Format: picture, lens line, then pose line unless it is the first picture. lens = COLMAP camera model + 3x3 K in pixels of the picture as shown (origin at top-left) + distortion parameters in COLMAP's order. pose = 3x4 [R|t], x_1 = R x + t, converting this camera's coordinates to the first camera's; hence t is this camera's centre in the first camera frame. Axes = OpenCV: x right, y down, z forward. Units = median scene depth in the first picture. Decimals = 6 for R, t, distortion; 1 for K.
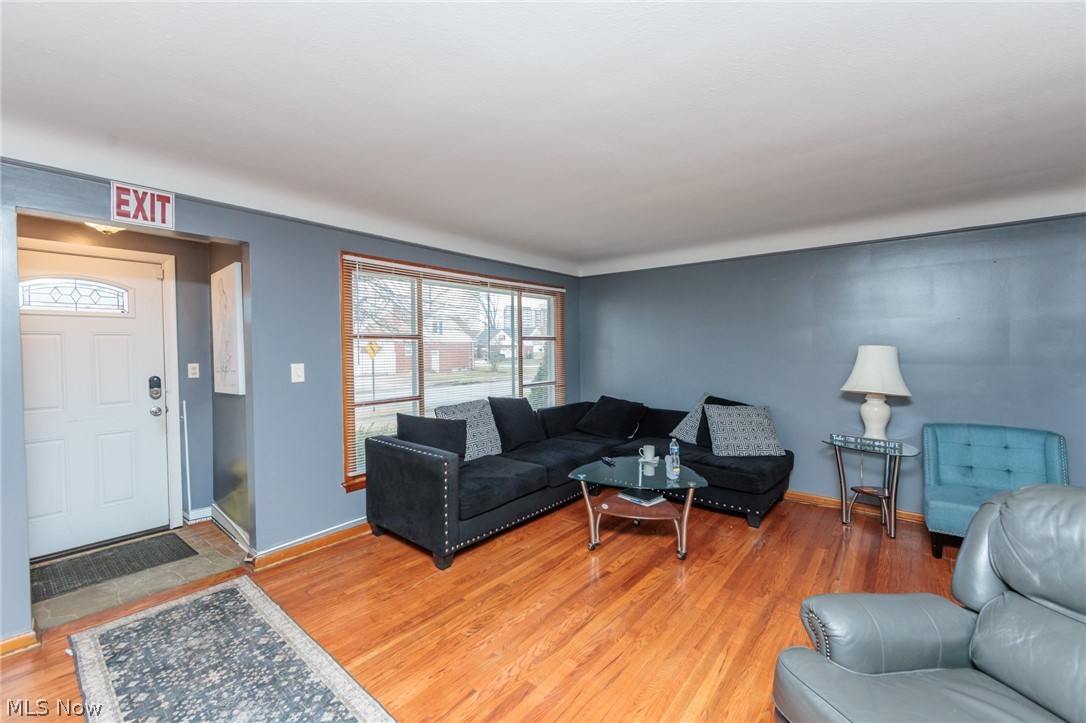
lens RADIAL K [[428.4, 0, 542.9], [0, 428.4, 359.5], [0, 0, 1]] dist [-0.002134, 0.000569]
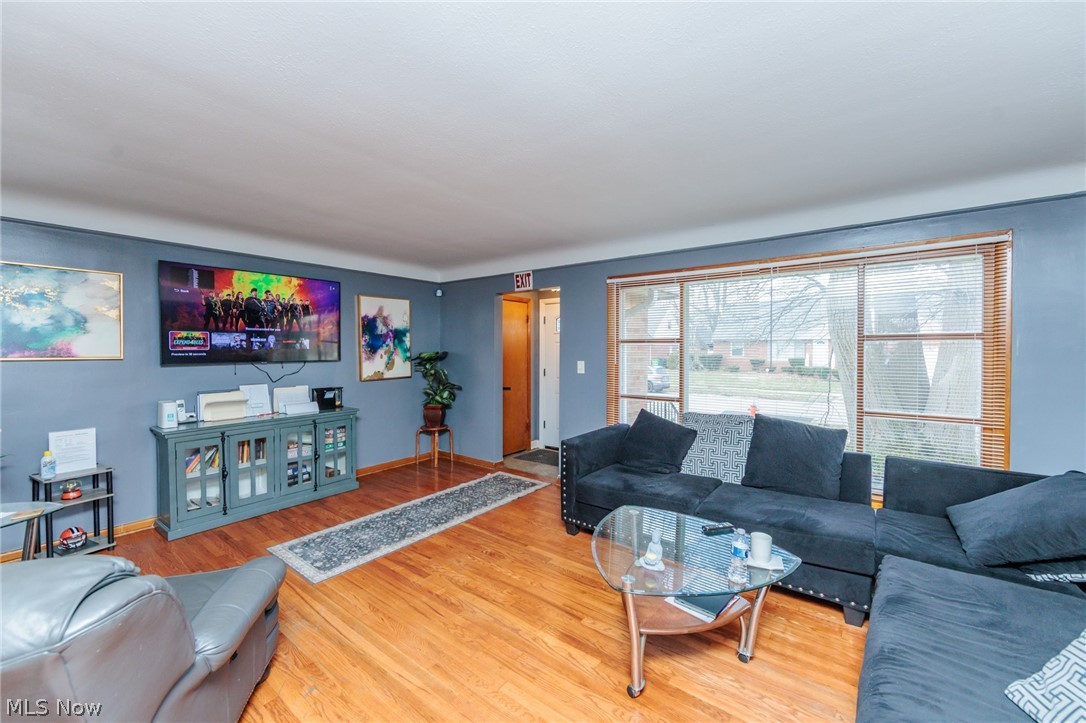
lens RADIAL K [[428.4, 0, 549.0], [0, 428.4, 356.7], [0, 0, 1]] dist [-0.002134, 0.000569]
pose [[0.050486, 0.024998, -0.998412, 1.136084], [-0.029798, 0.999279, 0.023513, -0.045459], [0.998280, 0.028564, 0.051195, 1.023056]]
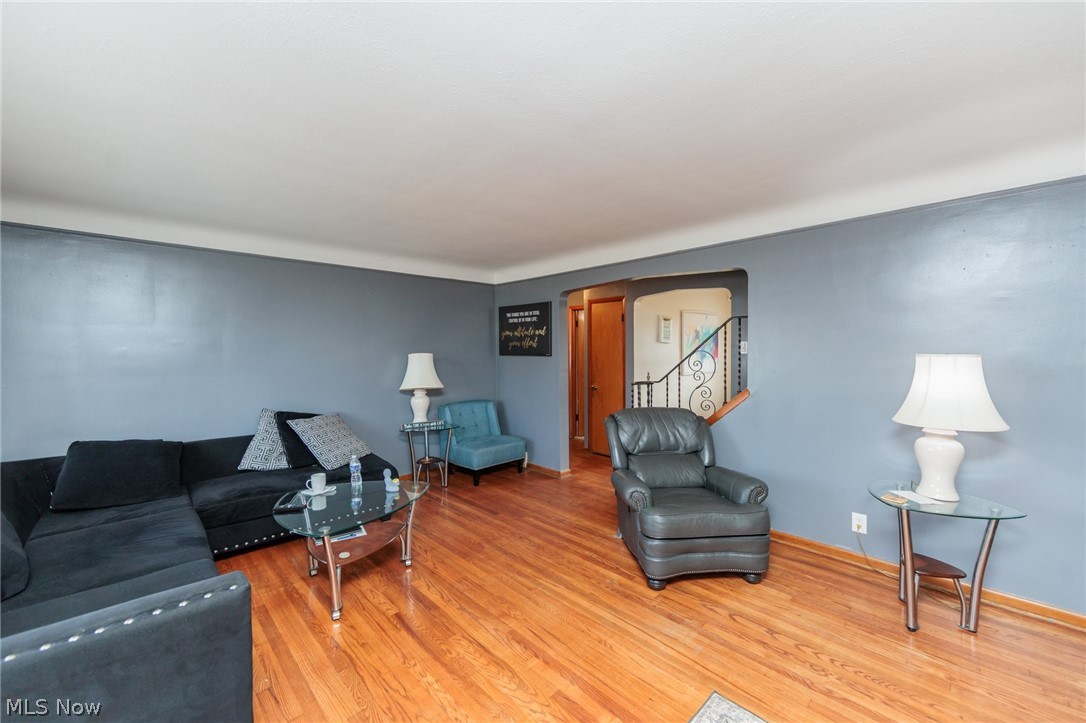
lens RADIAL K [[428.4, 0, 539.3], [0, 428.4, 367.2], [0, 0, 1]] dist [-0.002134, 0.000569]
pose [[0.119256, -0.036167, 0.992205, -0.770480], [0.032087, 0.998955, 0.032557, -0.030199], [-0.992345, 0.027954, 0.120292, 0.690635]]
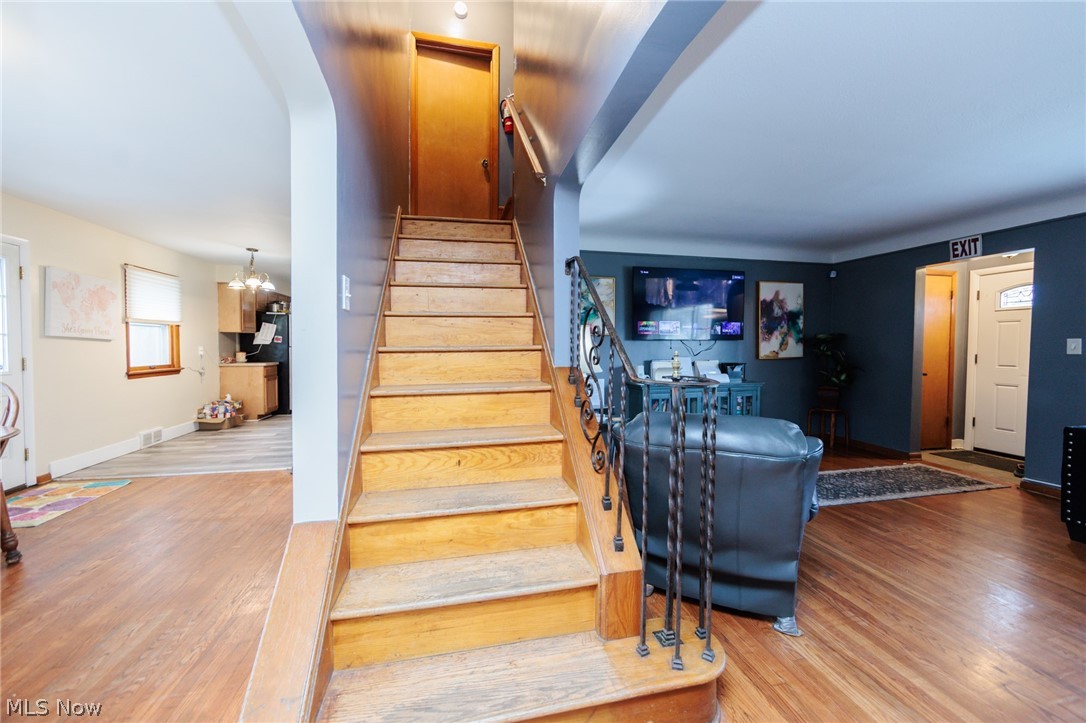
lens RADIAL K [[428.4, 0, 545.4], [0, 428.4, 358.4], [0, 0, 1]] dist [-0.002134, 0.000569]
pose [[-0.603748, 0.033041, -0.796490, 1.546861], [-0.021994, 0.998070, 0.058075, 0.034798], [0.796872, 0.052581, -0.601856, 0.699772]]
